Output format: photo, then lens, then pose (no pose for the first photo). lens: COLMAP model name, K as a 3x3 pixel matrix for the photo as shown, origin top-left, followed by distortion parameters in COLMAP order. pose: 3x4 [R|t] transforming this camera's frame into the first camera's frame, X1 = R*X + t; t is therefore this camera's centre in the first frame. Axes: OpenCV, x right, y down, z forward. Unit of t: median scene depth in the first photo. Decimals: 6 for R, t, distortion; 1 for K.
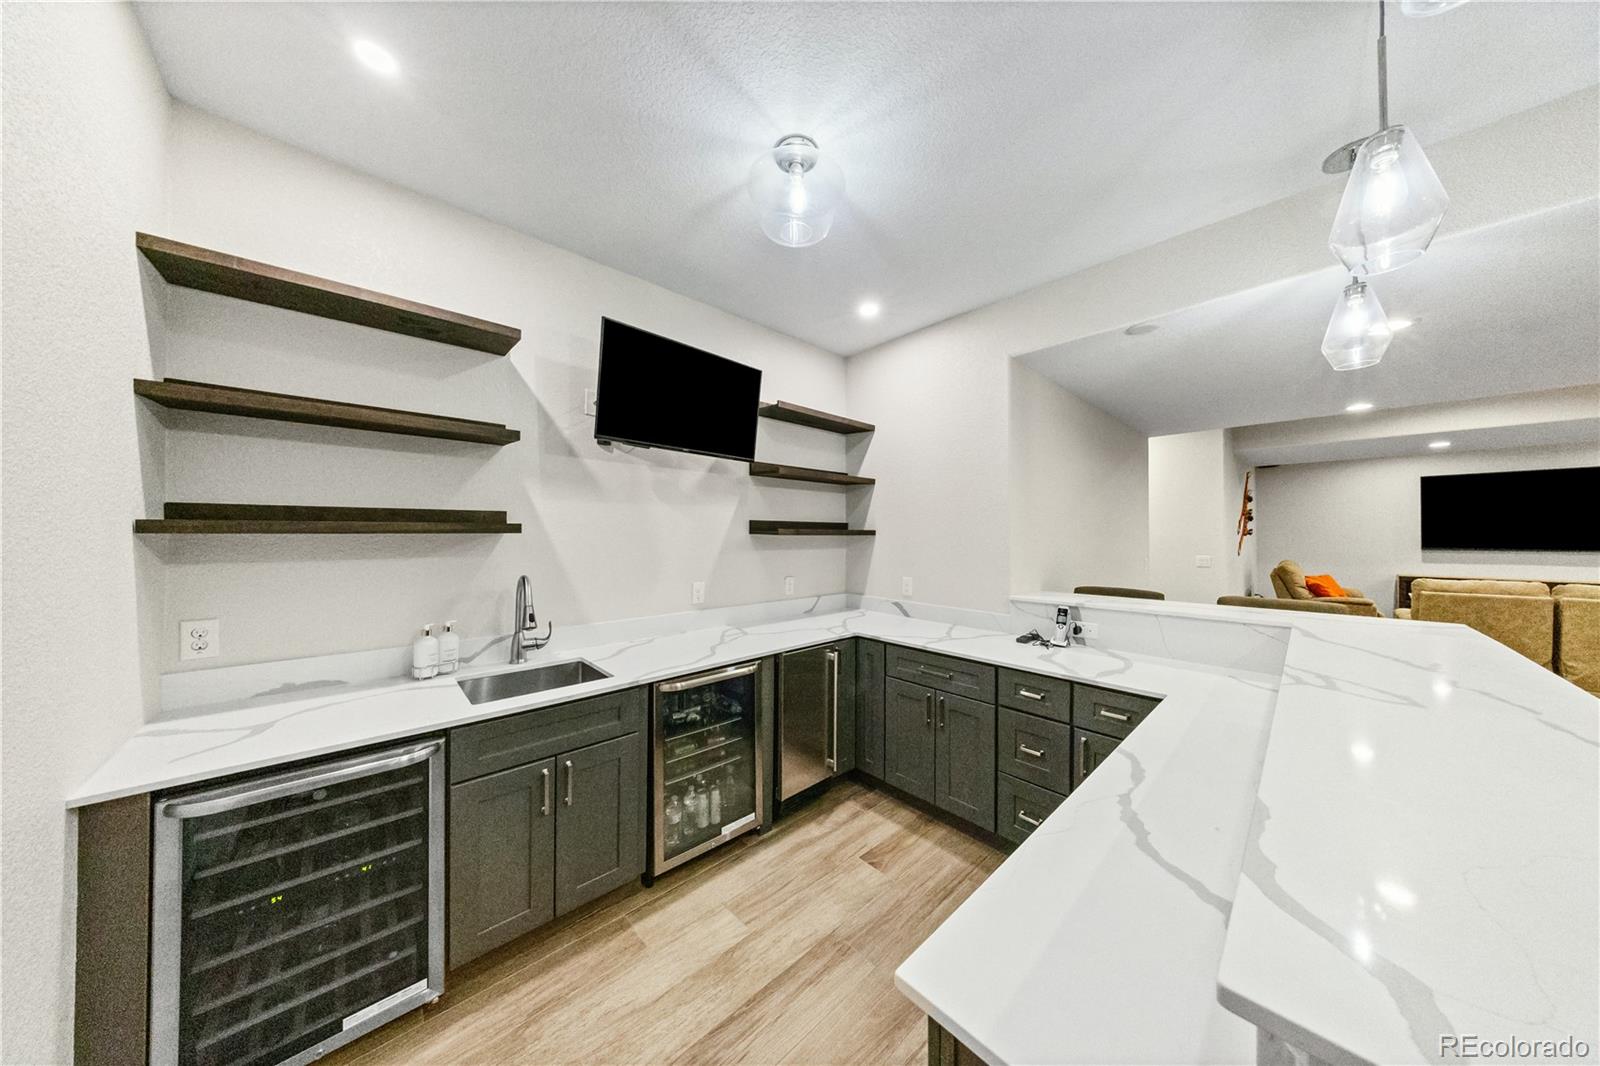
lens RADIAL K [[482.6, 0, 798.3], [0, 482.6, 528.7], [0, 0, 1]] dist [-0.000158, 0.000012]
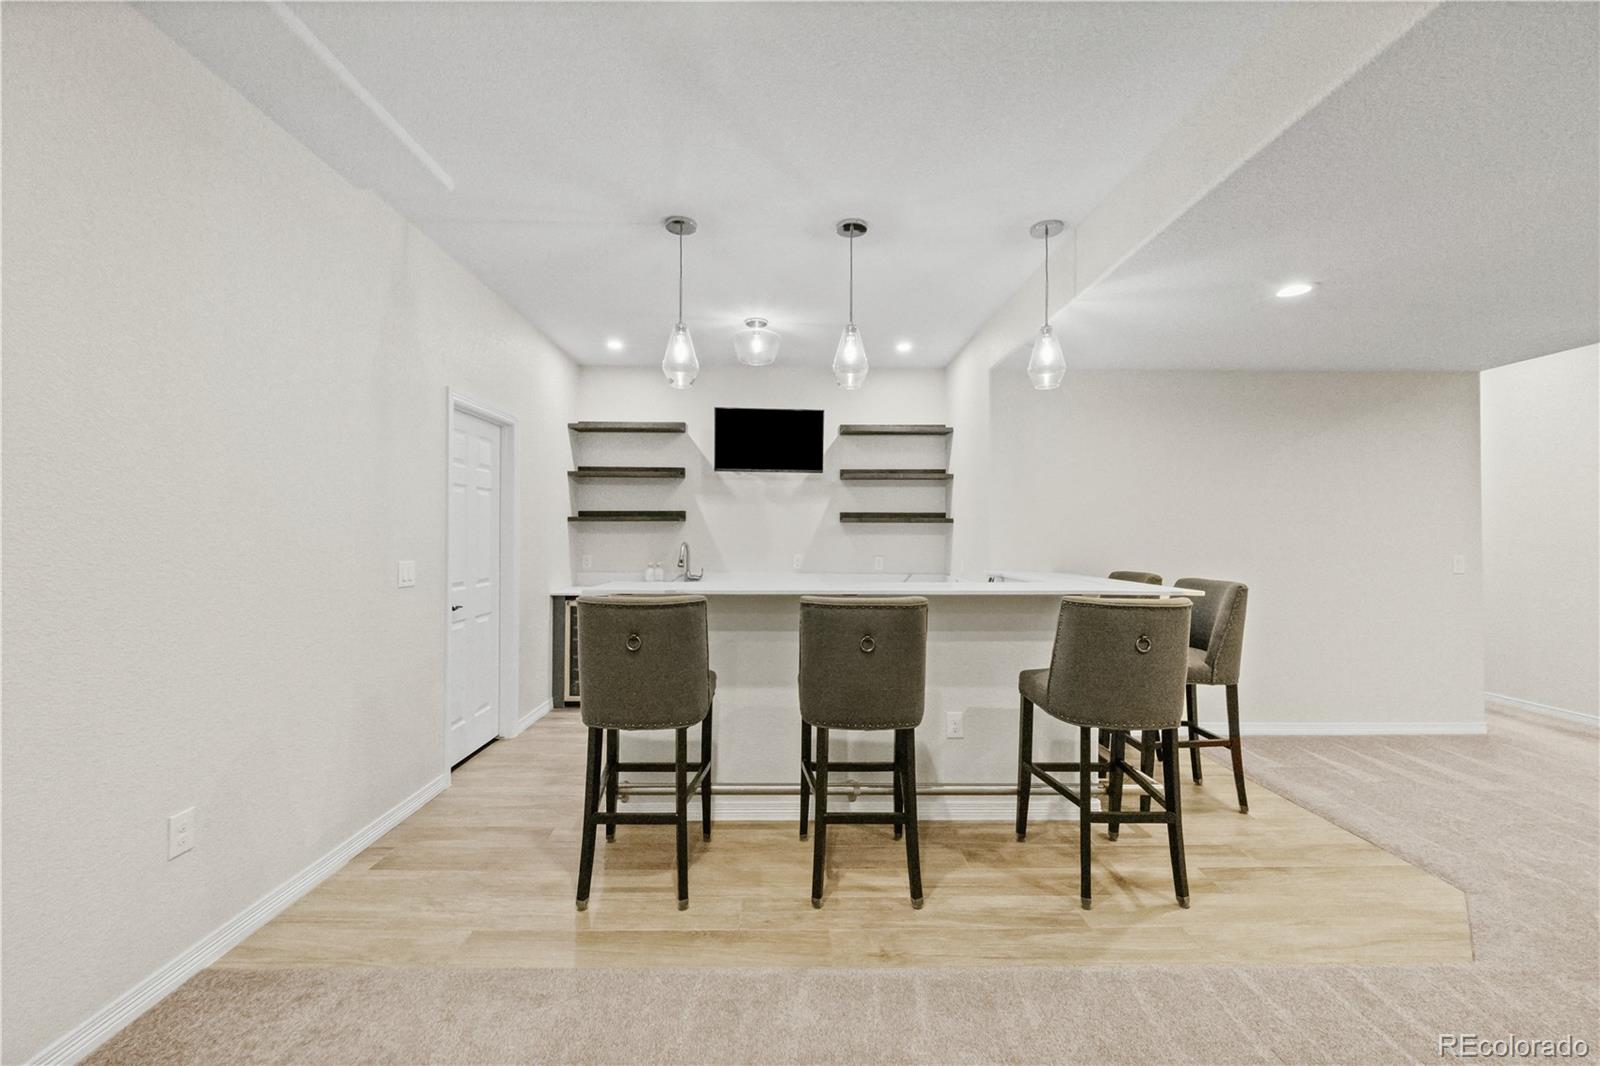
lens RADIAL K [[647.2, 0, 800.2], [0, 647.2, 533.6], [0, 0, 1]] dist [0.000215, 0.000000]
pose [[0.744910, -0.000353, -0.667165, 1.503433], [0.006168, 0.999961, 0.006358, 0.043836], [0.667136, -0.008851, 0.744883, -0.661936]]
